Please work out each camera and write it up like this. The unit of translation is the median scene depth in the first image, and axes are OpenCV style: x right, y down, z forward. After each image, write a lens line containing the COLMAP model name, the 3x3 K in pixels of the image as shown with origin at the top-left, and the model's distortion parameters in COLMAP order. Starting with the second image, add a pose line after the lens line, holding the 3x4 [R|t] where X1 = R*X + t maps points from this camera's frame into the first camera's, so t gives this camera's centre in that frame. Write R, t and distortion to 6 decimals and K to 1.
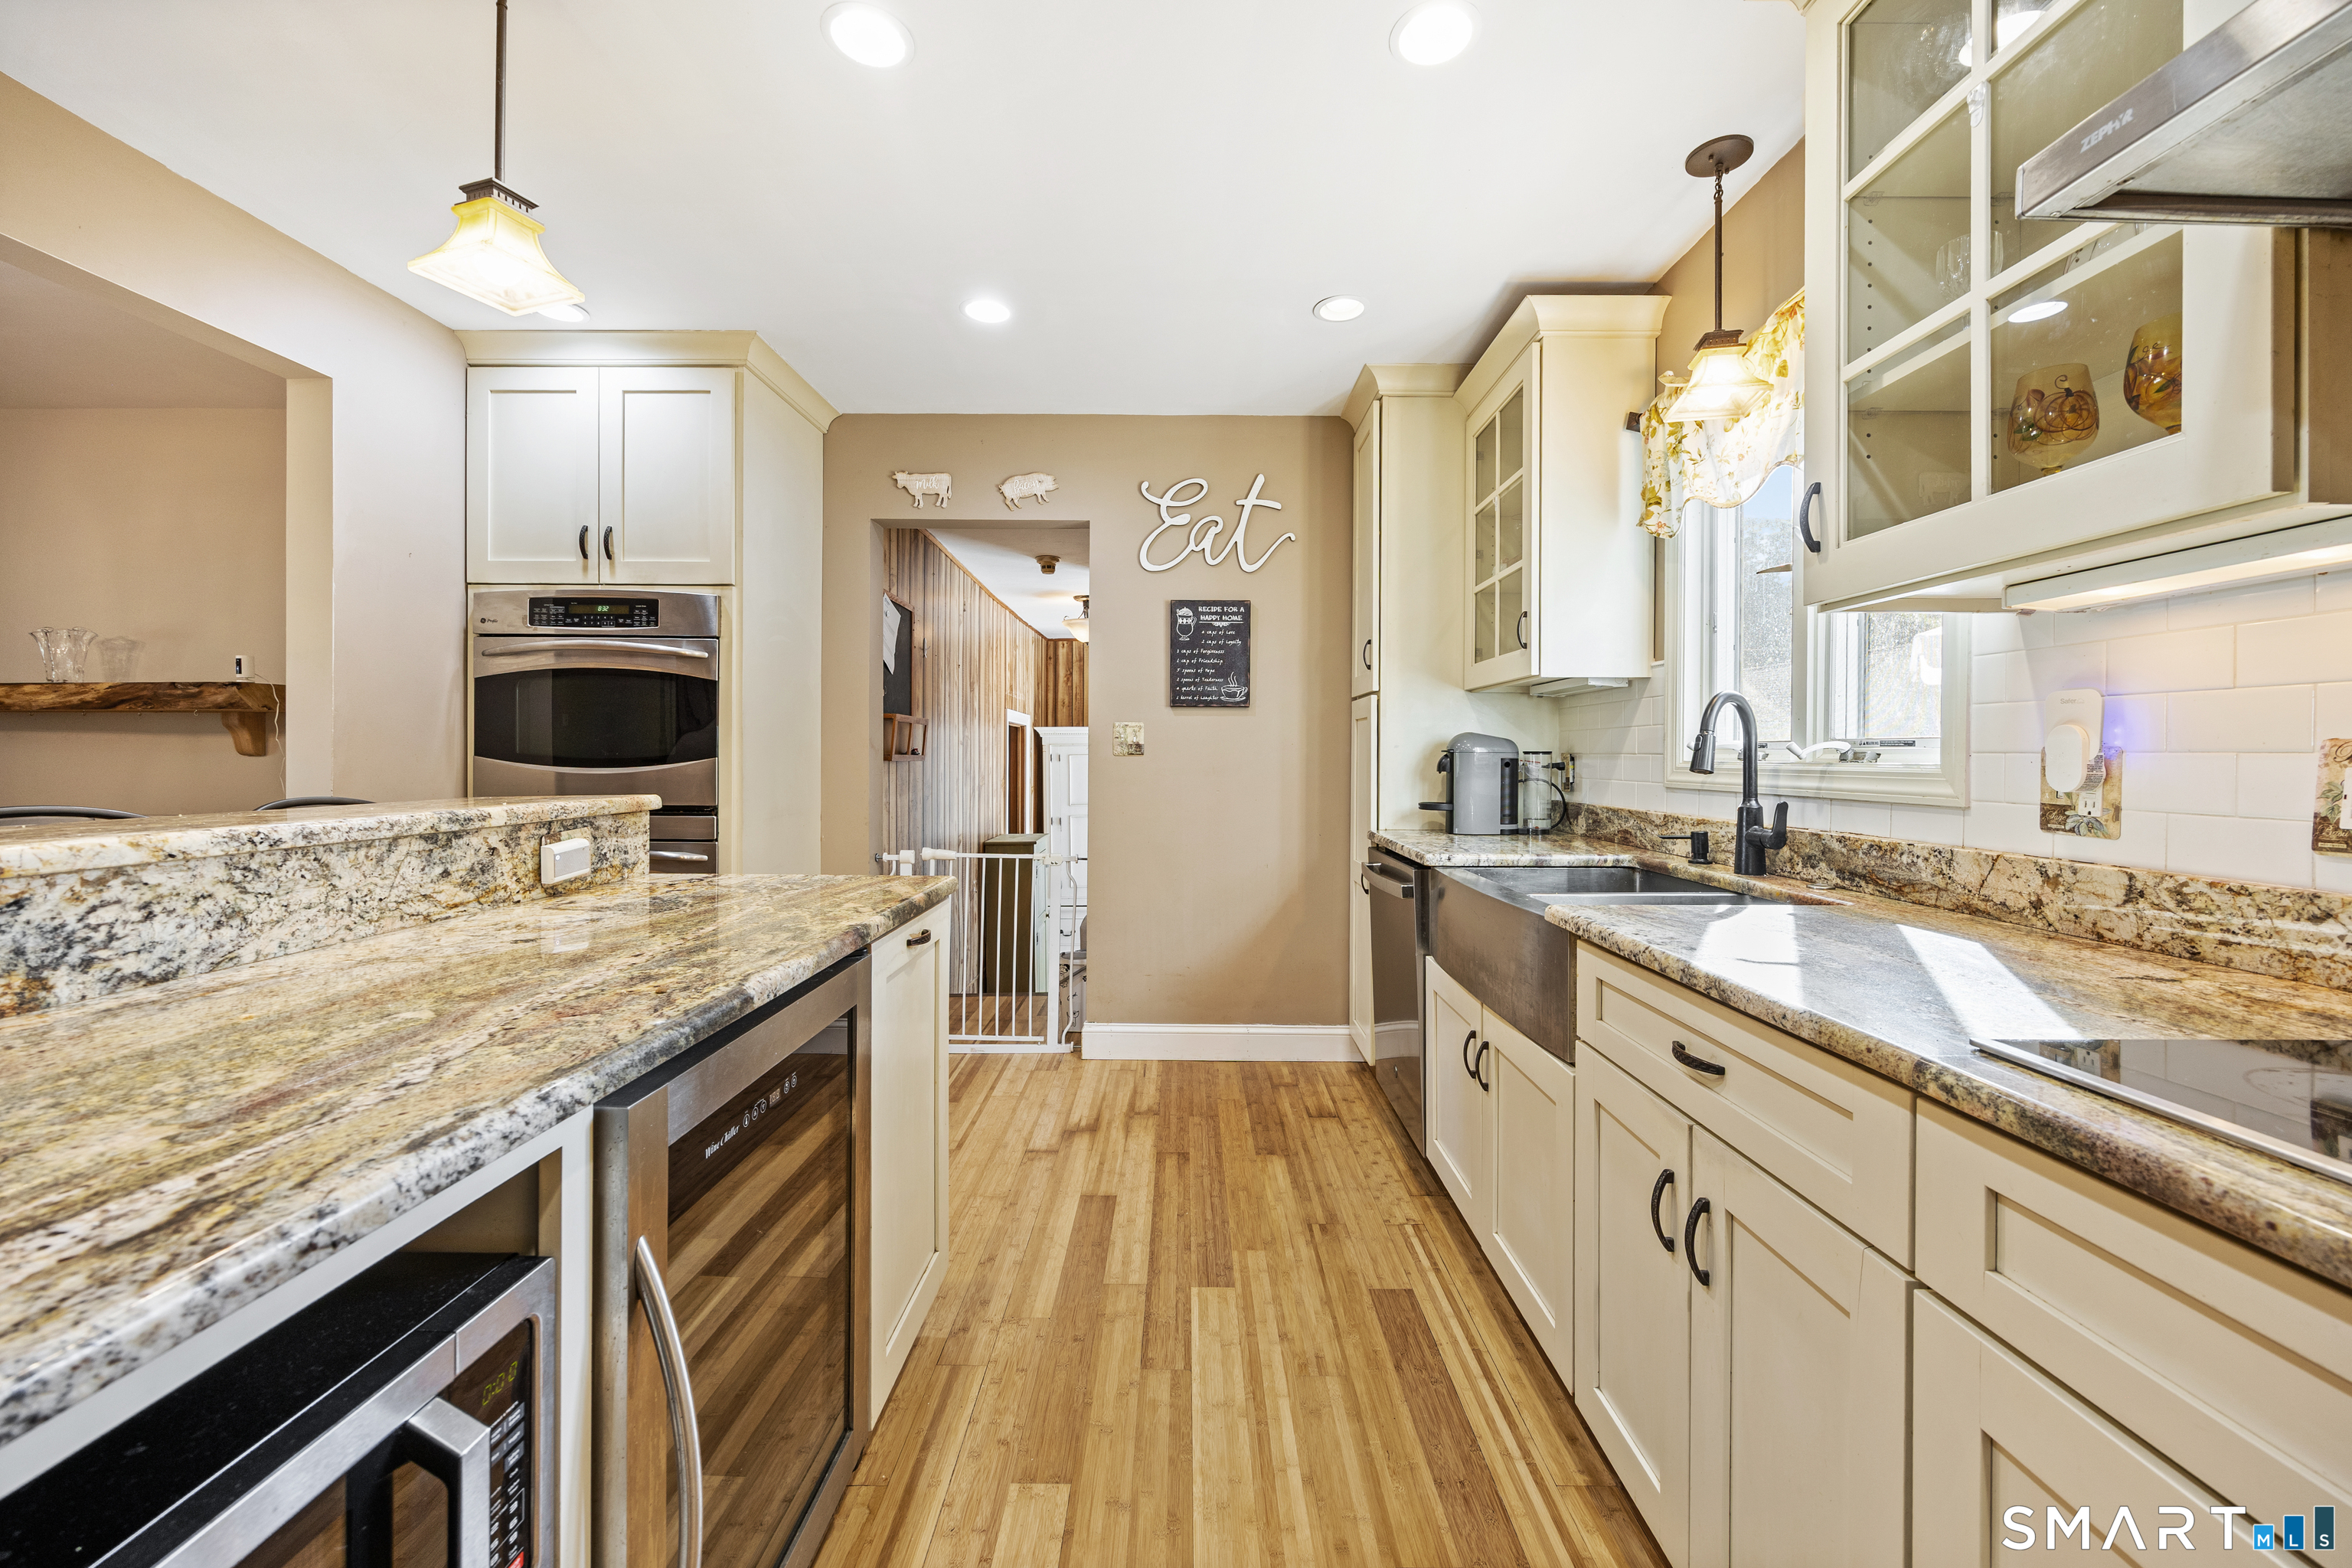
lens RADIAL K [[910.5, 0, 1185.4], [0, 910.5, 762.4], [0, 0, 1]] dist [0.000266, 0.000109]
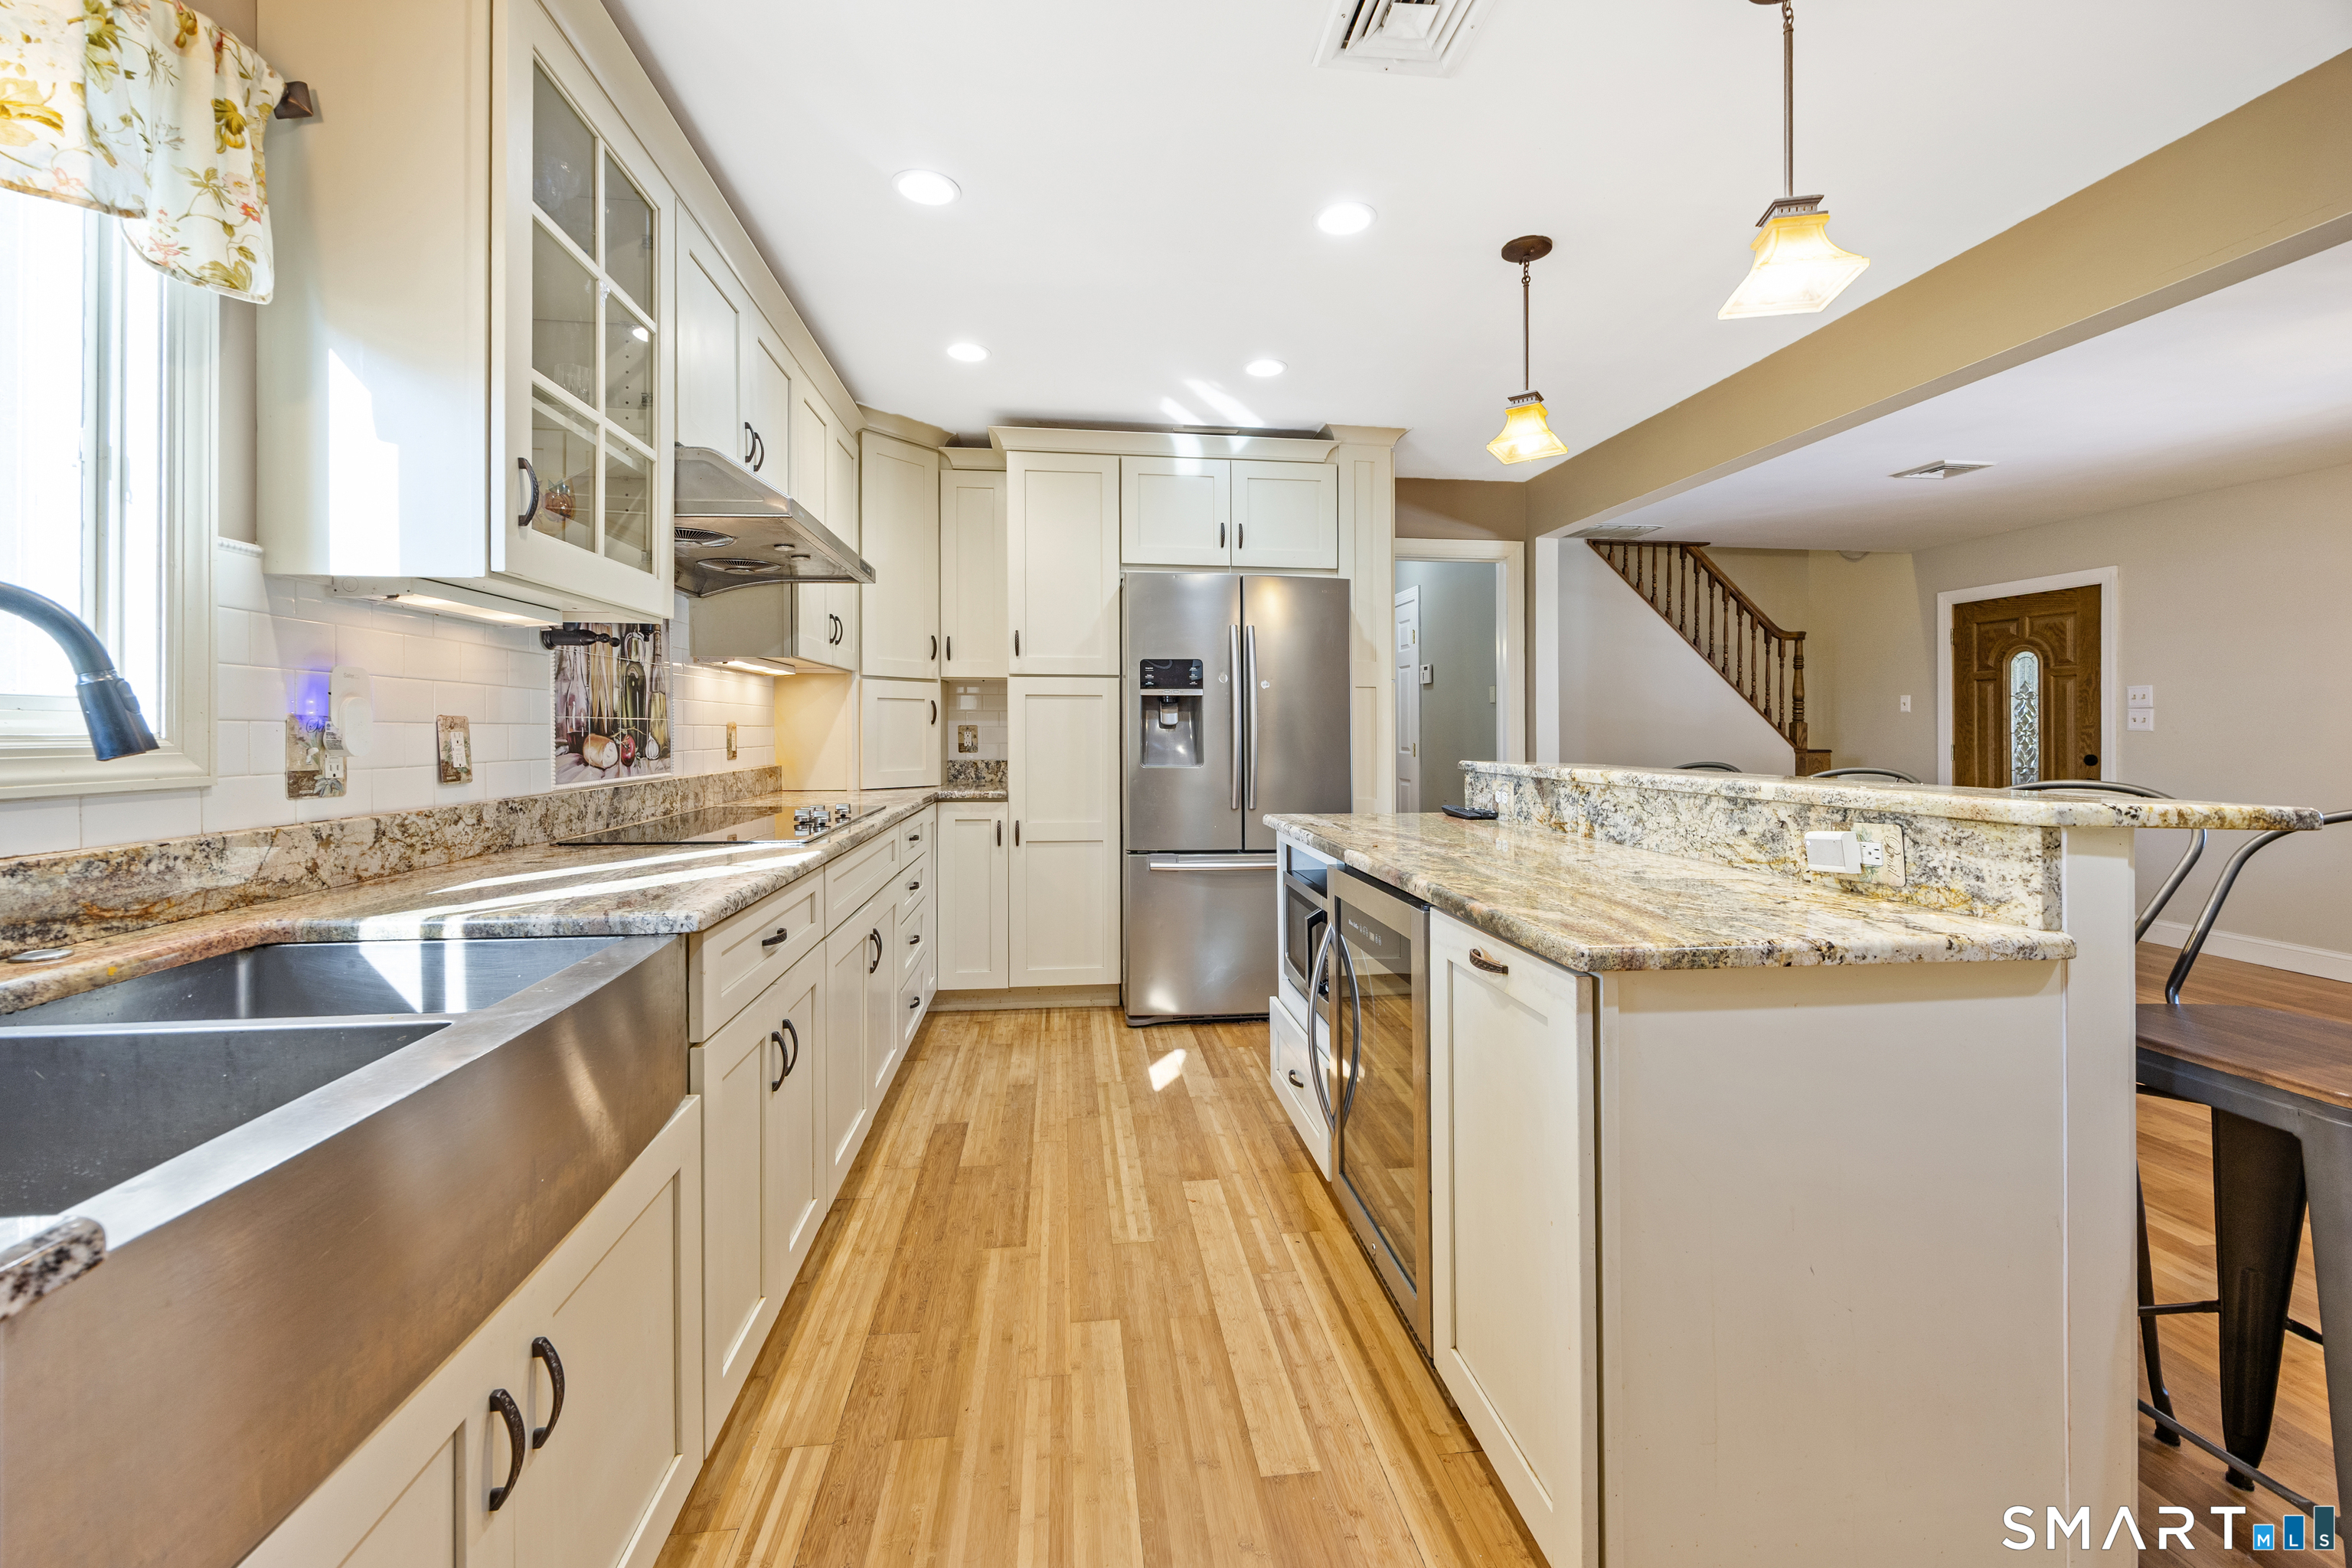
lens RADIAL K [[924.9, 0, 1175.9], [0, 924.9, 720.3], [0, 0, 1]] dist [-0.004113, 0.003187]
pose [[-0.992612, -0.010387, -0.120890, 0.092888], [-0.009881, 0.999940, -0.004785, -0.014115], [0.120932, -0.003555, -0.992654, 1.969614]]
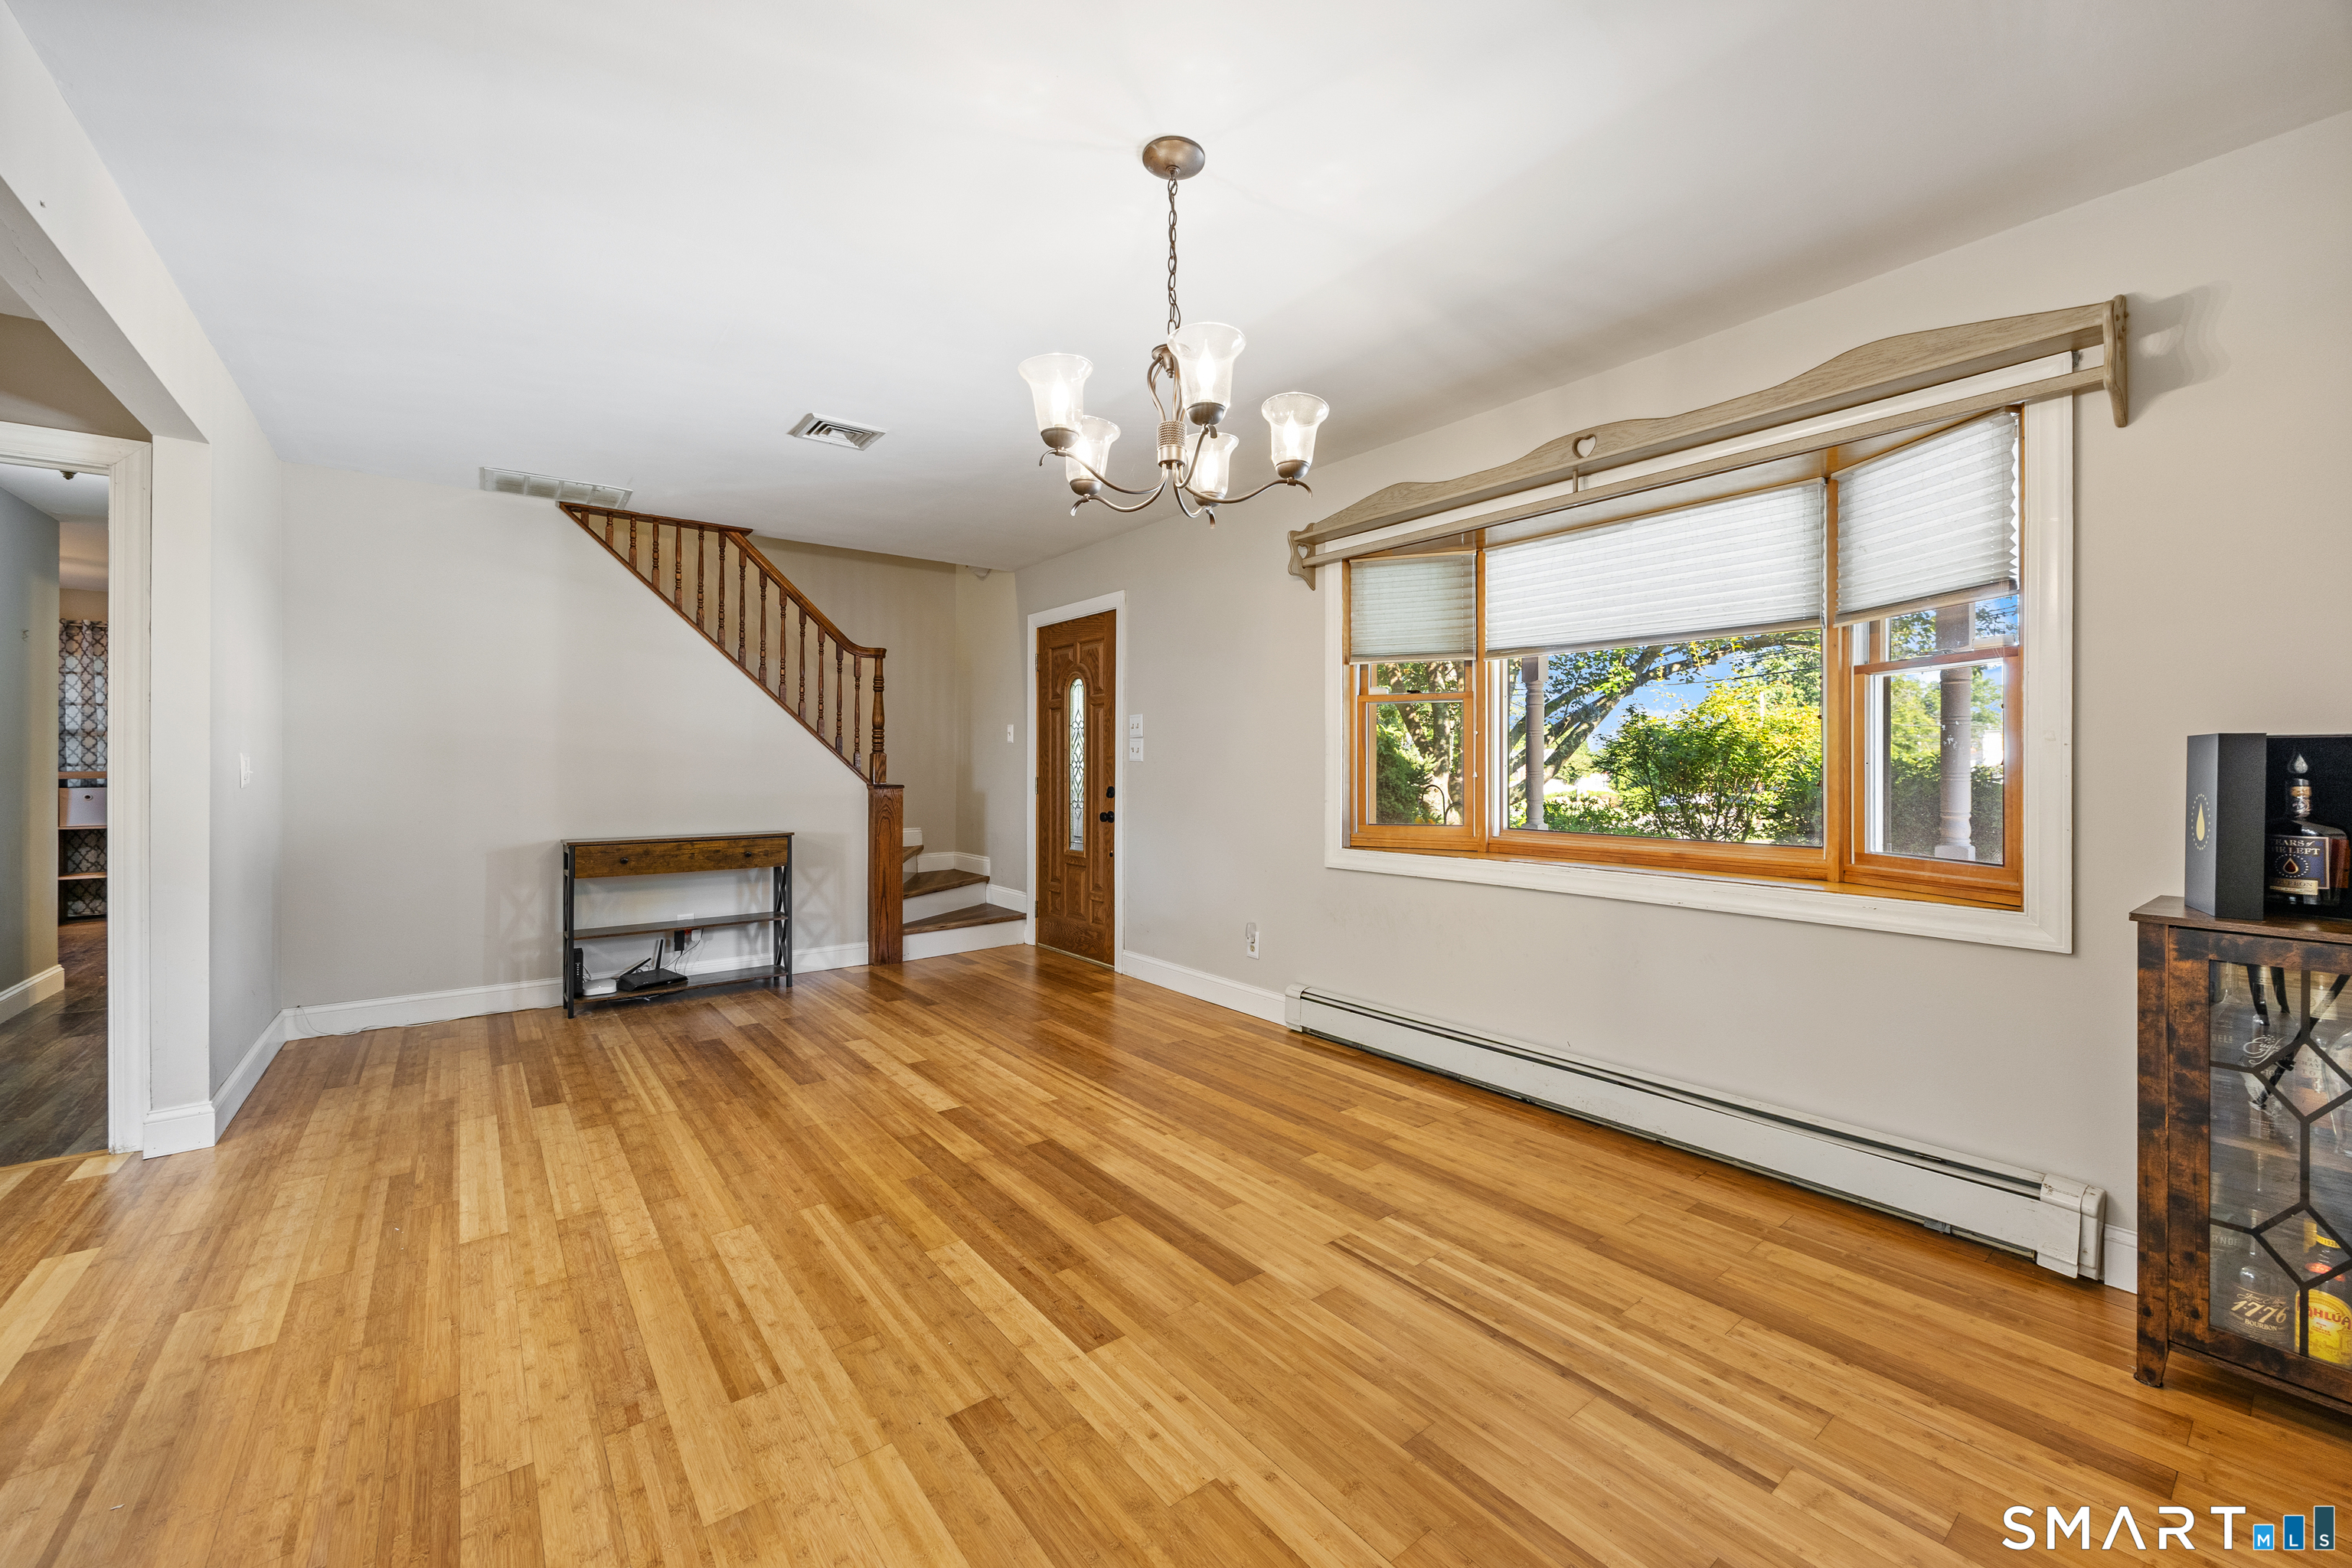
lens RADIAL K [[922.5, 0, 1181.3], [0, 922.5, 745.8], [0, 0, 1]] dist [-0.000114, 0.000373]
pose [[-0.790200, -0.015175, -0.612661, -2.126339], [-0.005916, 0.999836, -0.017135, -0.029305], [0.612820, -0.009916, -0.790160, 1.679900]]
